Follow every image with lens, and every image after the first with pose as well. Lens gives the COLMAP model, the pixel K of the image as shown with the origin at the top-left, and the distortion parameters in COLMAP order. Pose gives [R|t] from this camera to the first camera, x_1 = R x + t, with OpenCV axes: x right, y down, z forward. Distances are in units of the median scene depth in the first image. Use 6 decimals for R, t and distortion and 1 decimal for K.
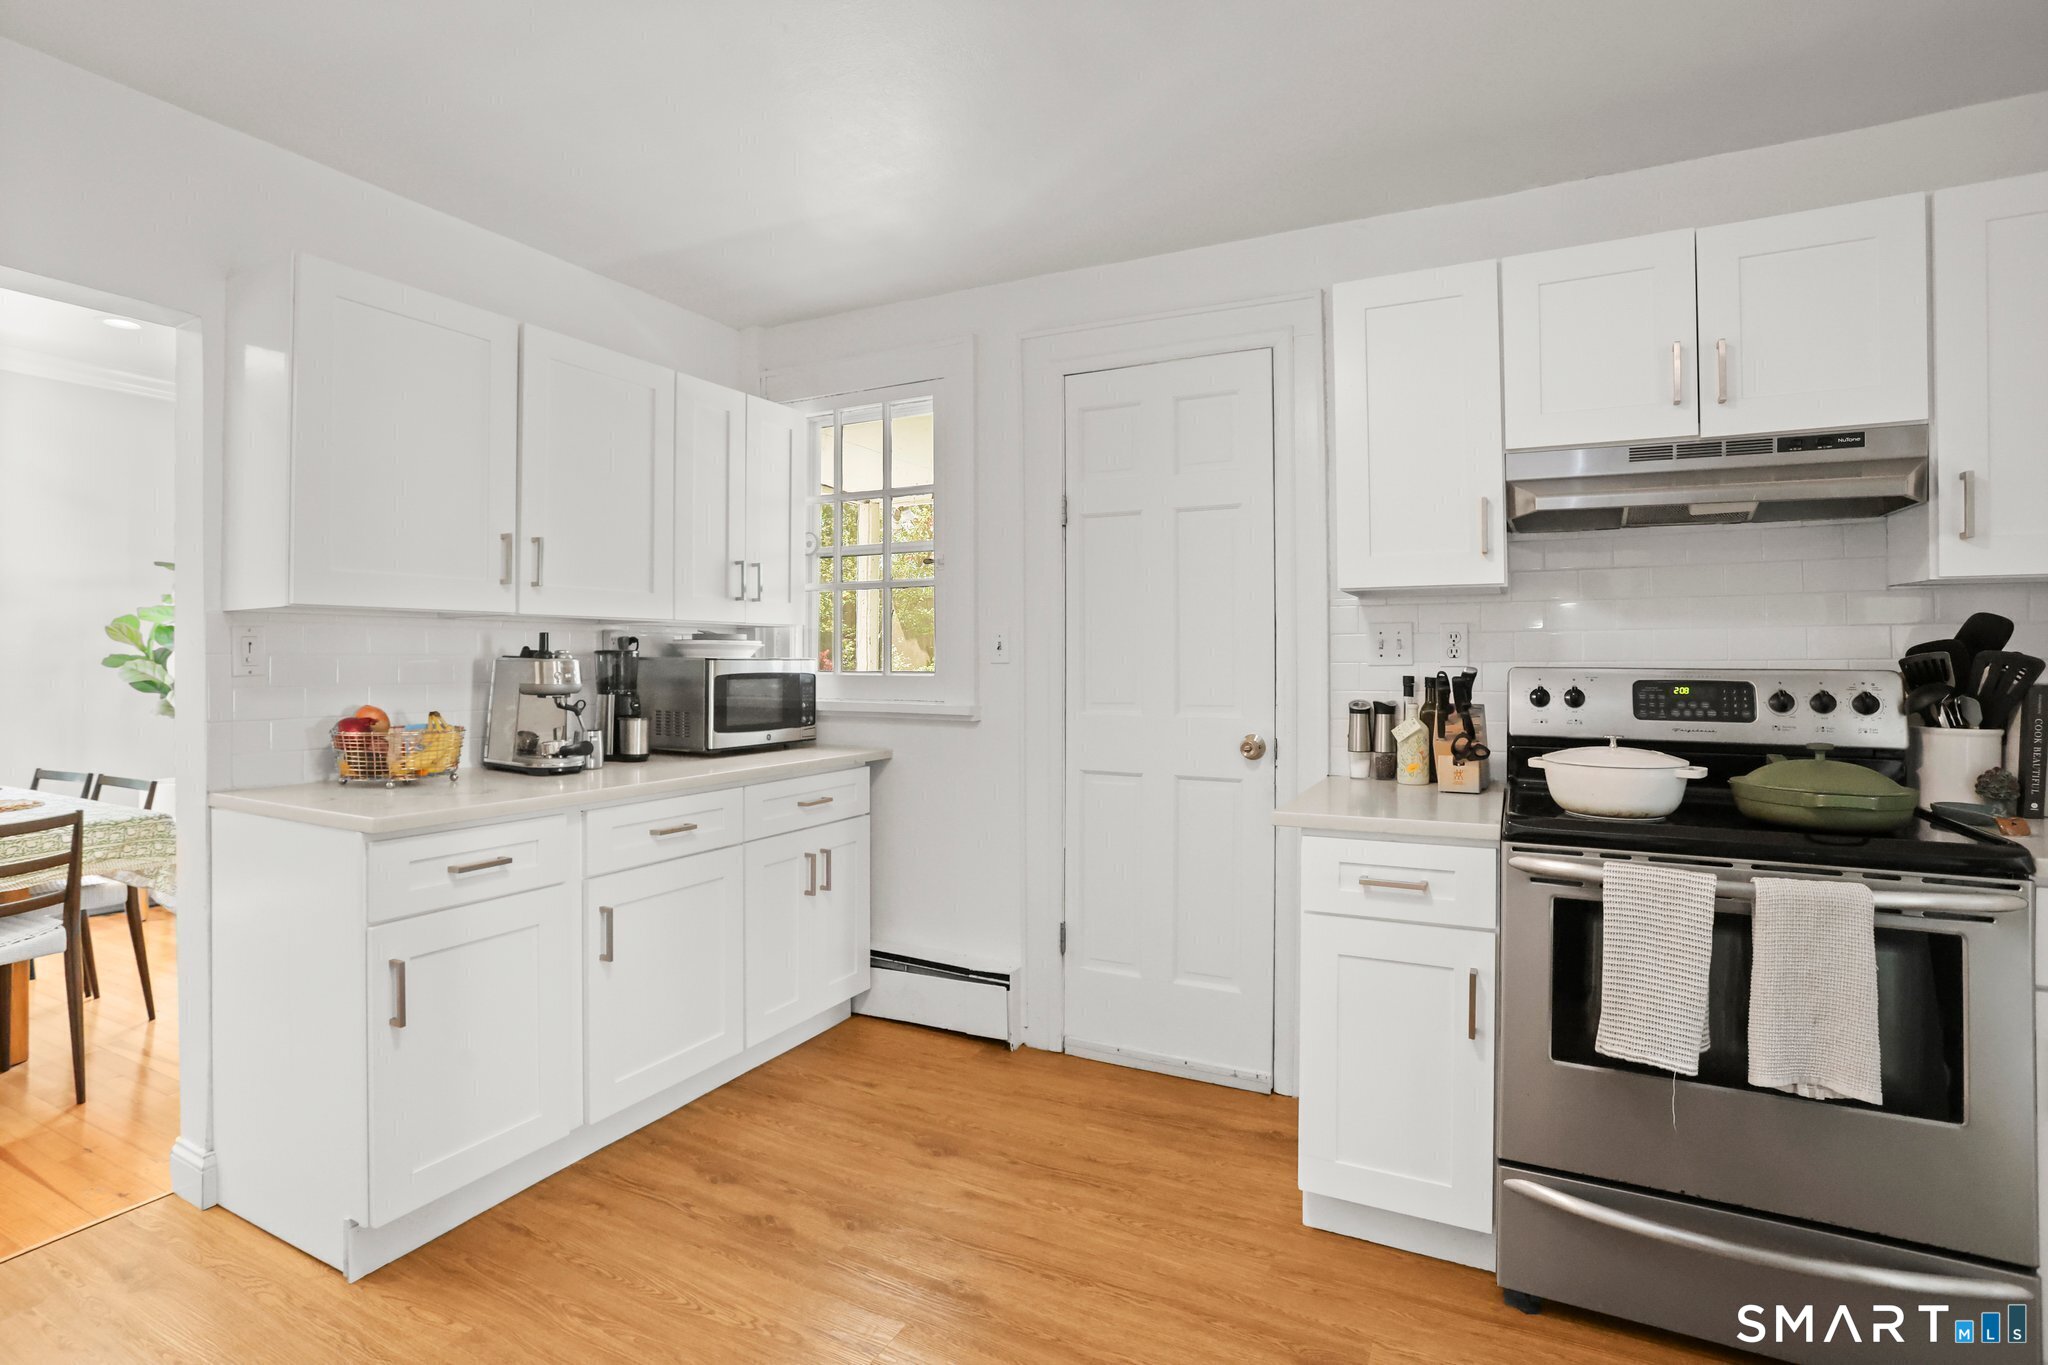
lens RADIAL K [[990.3, 0, 1018.7], [0, 990.3, 637.8], [0, 0, 1]] dist [-0.082400, 0.025134]
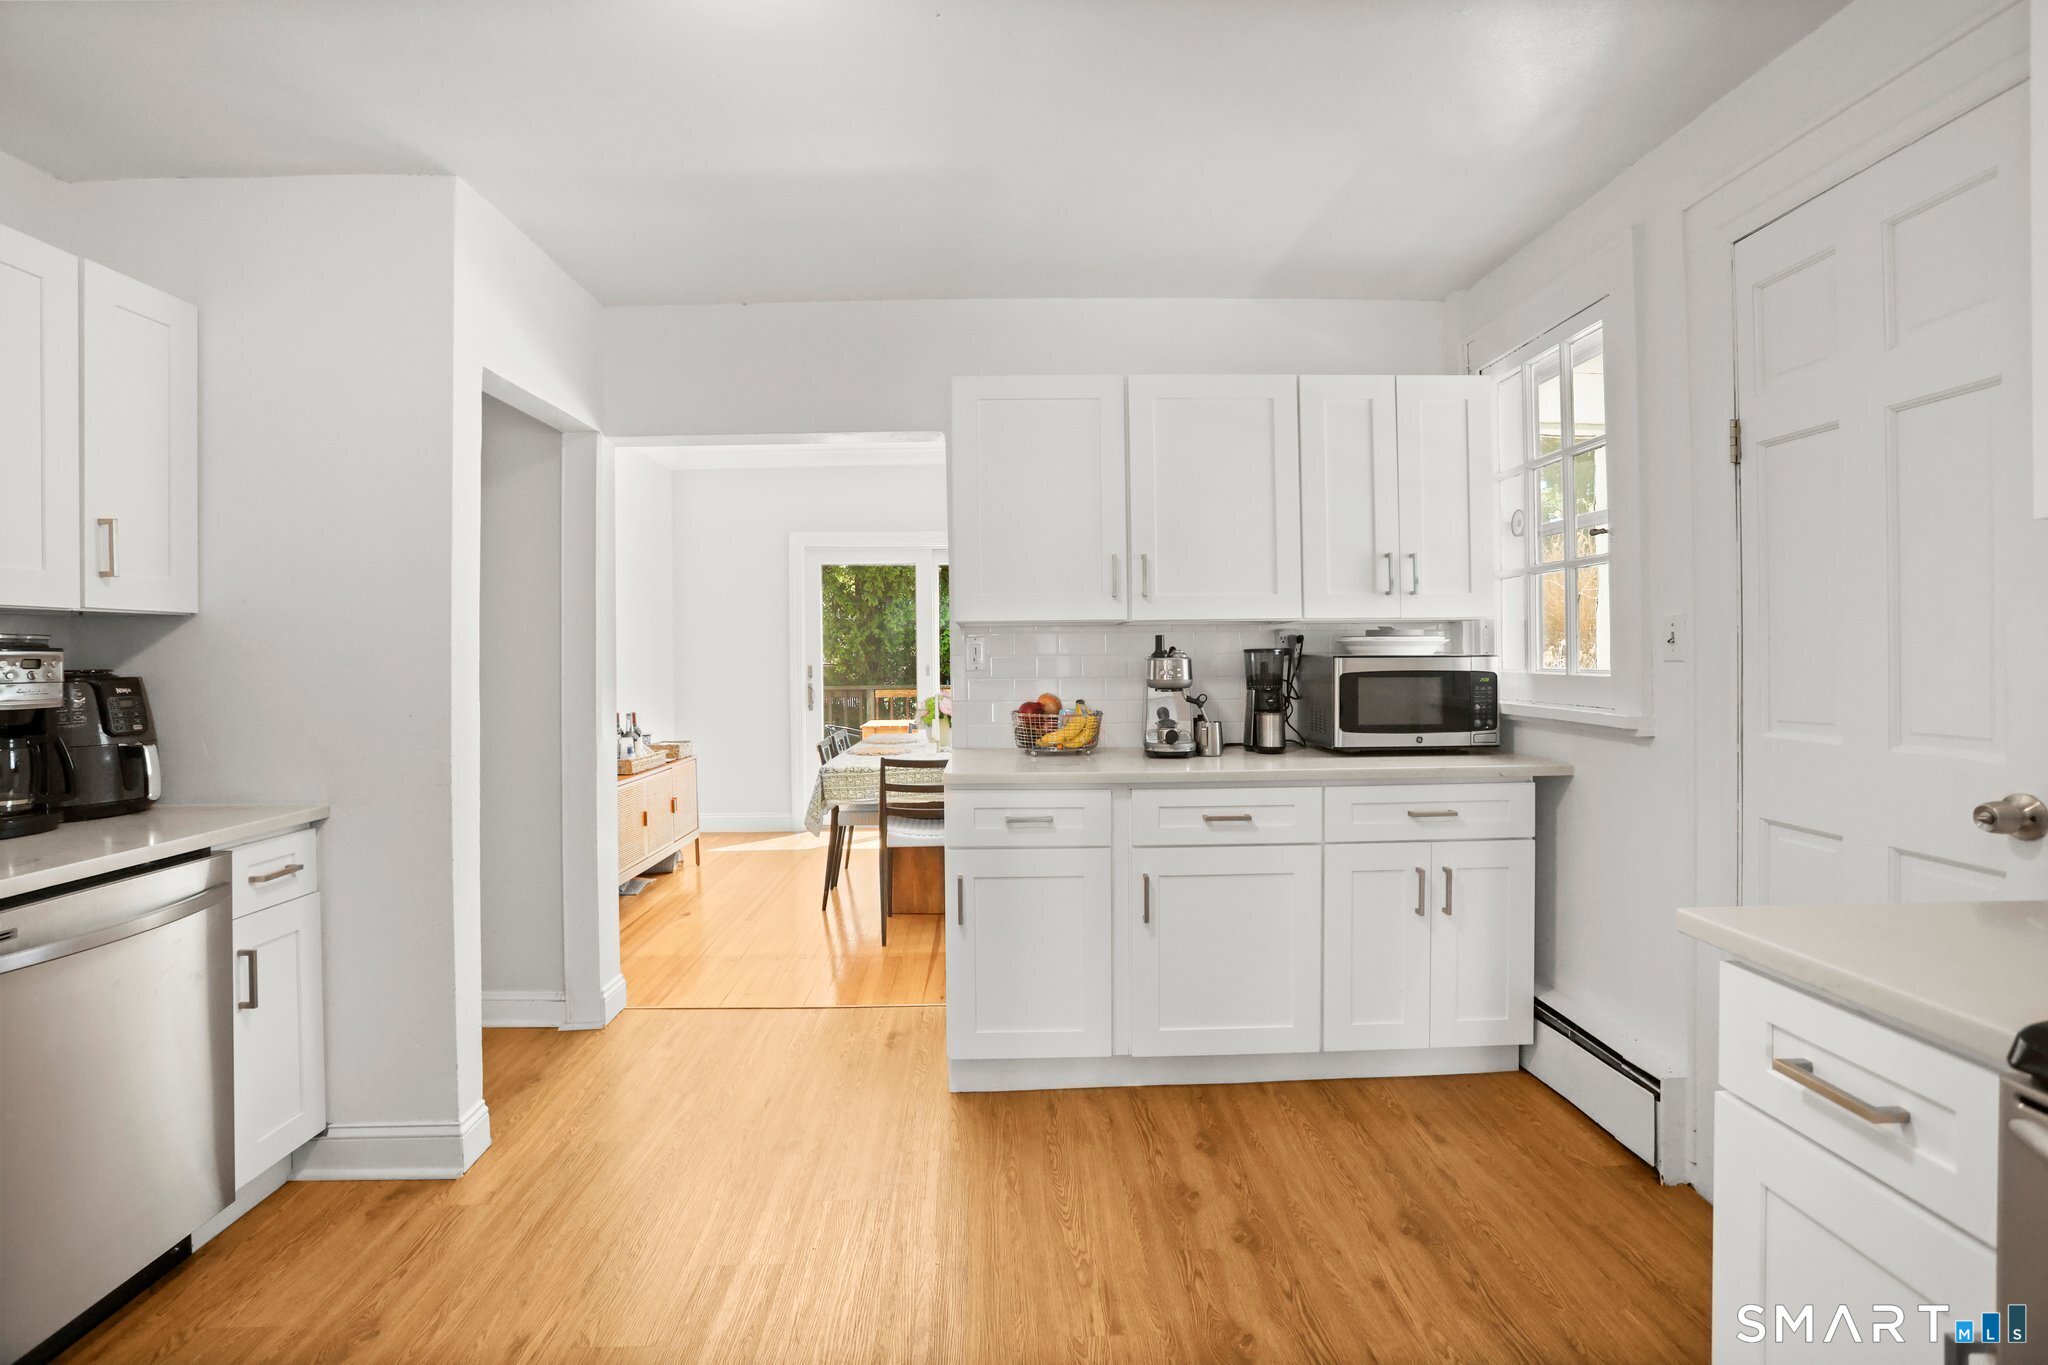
lens RADIAL K [[988.9, 0, 1023.1], [0, 988.9, 652.0], [0, 0, 1]] dist [-0.080619, 0.027154]
pose [[0.467596, -0.005218, -0.883927, 0.416203], [0.027308, 0.999591, 0.008545, -0.000339], [0.883520, -0.028134, 0.467547, 0.256027]]
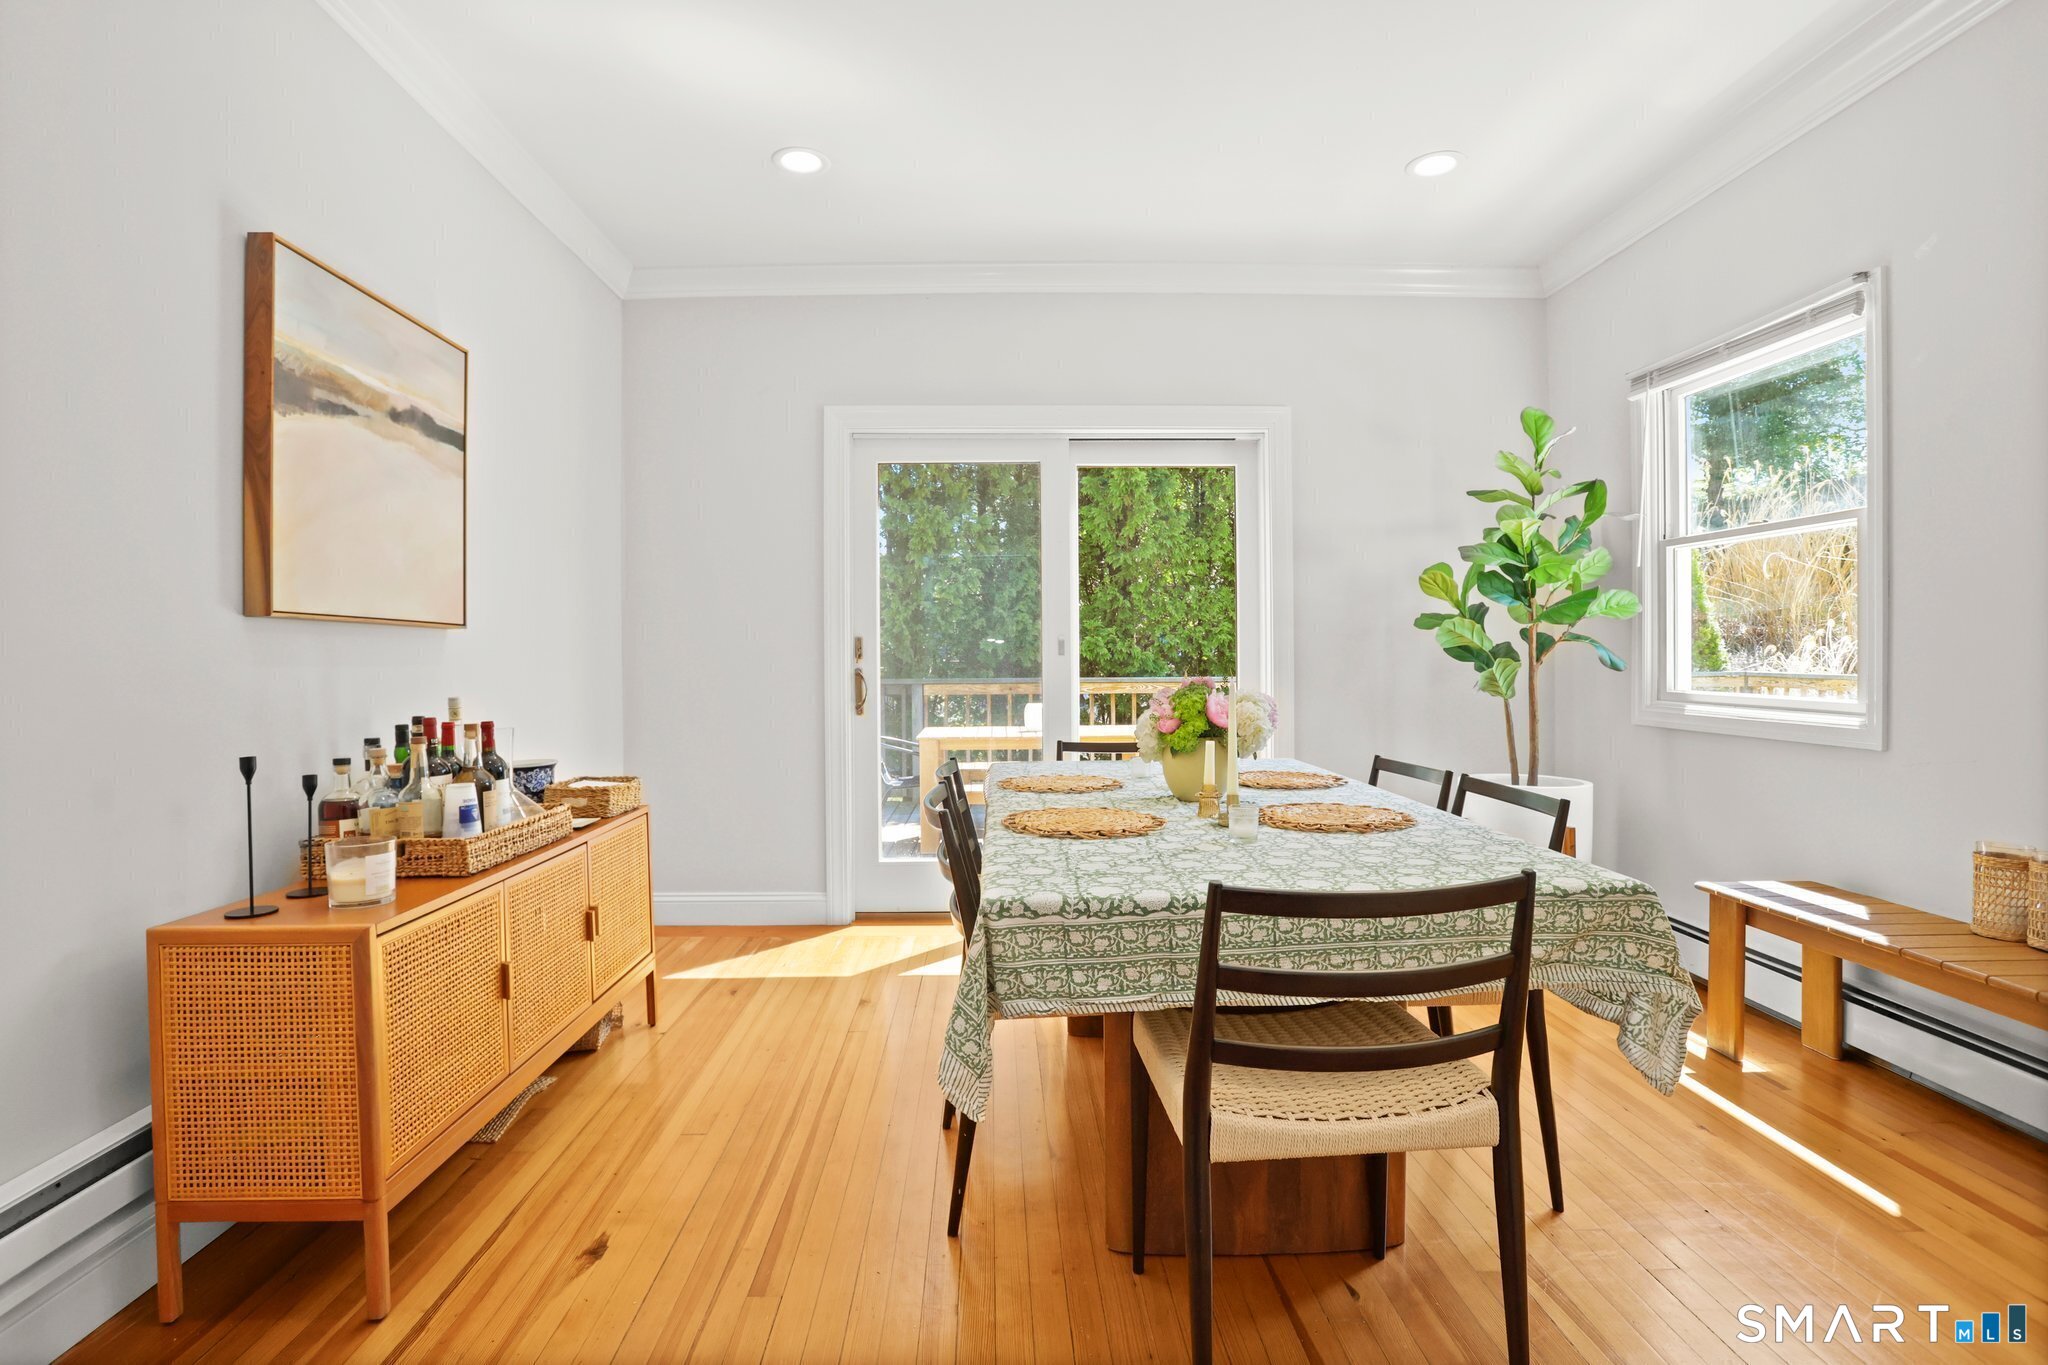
lens RADIAL K [[988.9, 0, 1023.1], [0, 988.9, 652.0], [0, 0, 1]] dist [-0.080619, 0.027154]
pose [[0.467228, -0.005147, -0.884122, -0.596074], [0.025958, 0.999632, 0.007898, 0.054031], [0.883756, -0.026640, 0.467189, 0.470392]]
